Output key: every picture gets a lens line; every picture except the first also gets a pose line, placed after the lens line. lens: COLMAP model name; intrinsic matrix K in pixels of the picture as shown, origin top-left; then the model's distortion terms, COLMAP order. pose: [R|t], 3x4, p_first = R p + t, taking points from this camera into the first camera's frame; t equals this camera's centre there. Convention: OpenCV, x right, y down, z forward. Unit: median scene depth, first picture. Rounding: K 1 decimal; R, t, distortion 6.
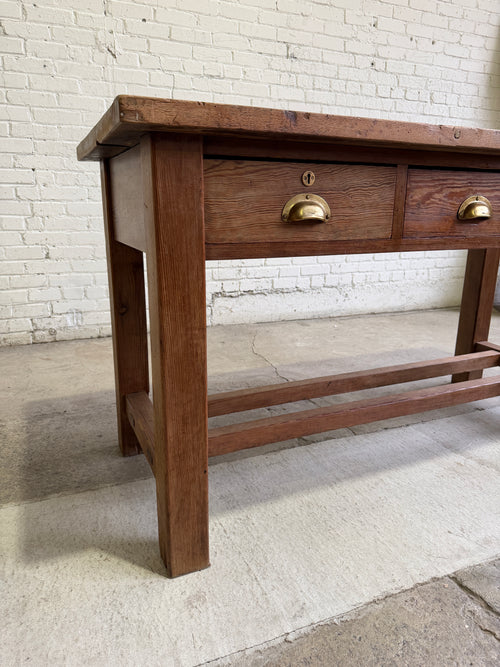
lens RADIAL K [[477.6, 0, 248.3], [0, 477.6, 332.4], [0, 0, 1]] dist [0.013034, -0.021827]
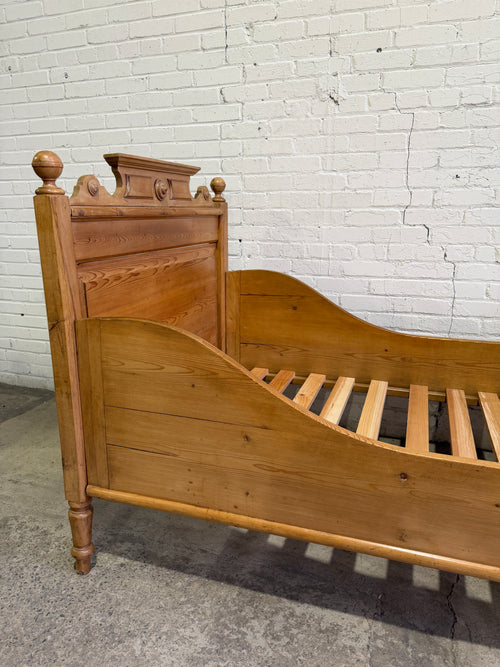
lens RADIAL K [[491.0, 0, 244.1], [0, 491.0, 336.5], [0, 0, 1]] dist [0.035937, -0.048662]
pose [[0.750760, 0.146249, -0.644182, 0.186449], [-0.162905, 0.986055, 0.034006, -0.172590], [0.640172, 0.079410, 0.764116, 0.263642]]
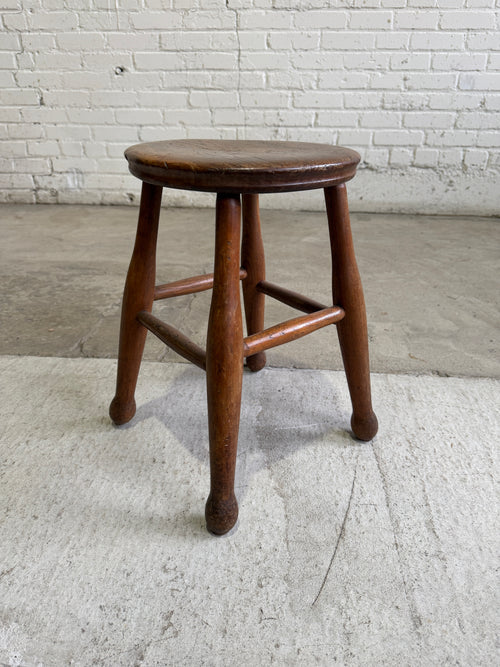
lens RADIAL K [[477.6, 0, 249.9], [0, 477.6, 336.1], [0, 0, 1]] dist [0.013034, -0.021827]
pose [[0.882406, 0.200608, -0.425578, 0.367449], [-0.116220, 0.969451, 0.216003, 0.023807], [0.455909, -0.141142, 0.878764, 0.326236]]
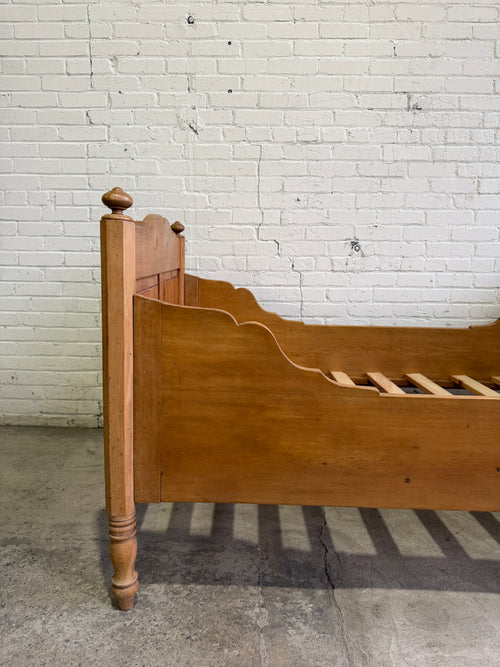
lens RADIAL K [[477.6, 0, 246.5], [0, 477.6, 333.5], [0, 0, 1]] dist [0.013034, -0.021827]
pose [[0.912122, 0.065027, -0.404728, 0.193349], [-0.107518, 0.990721, -0.083132, -0.114782], [0.395566, 0.119342, 0.910651, 0.221627]]
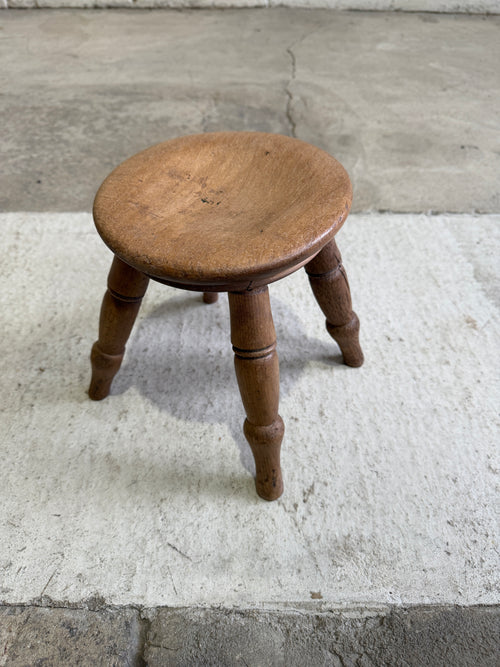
lens RADIAL K [[477.6, 0, 246.2], [0, 477.6, 336.9], [0, 0, 1]] dist [0.013034, -0.021827]
pose [[0.922152, 0.266341, -0.280533, 0.214096], [-0.094602, 0.858467, 0.504069, 0.052341], [0.375082, -0.438289, 0.816833, 0.324296]]
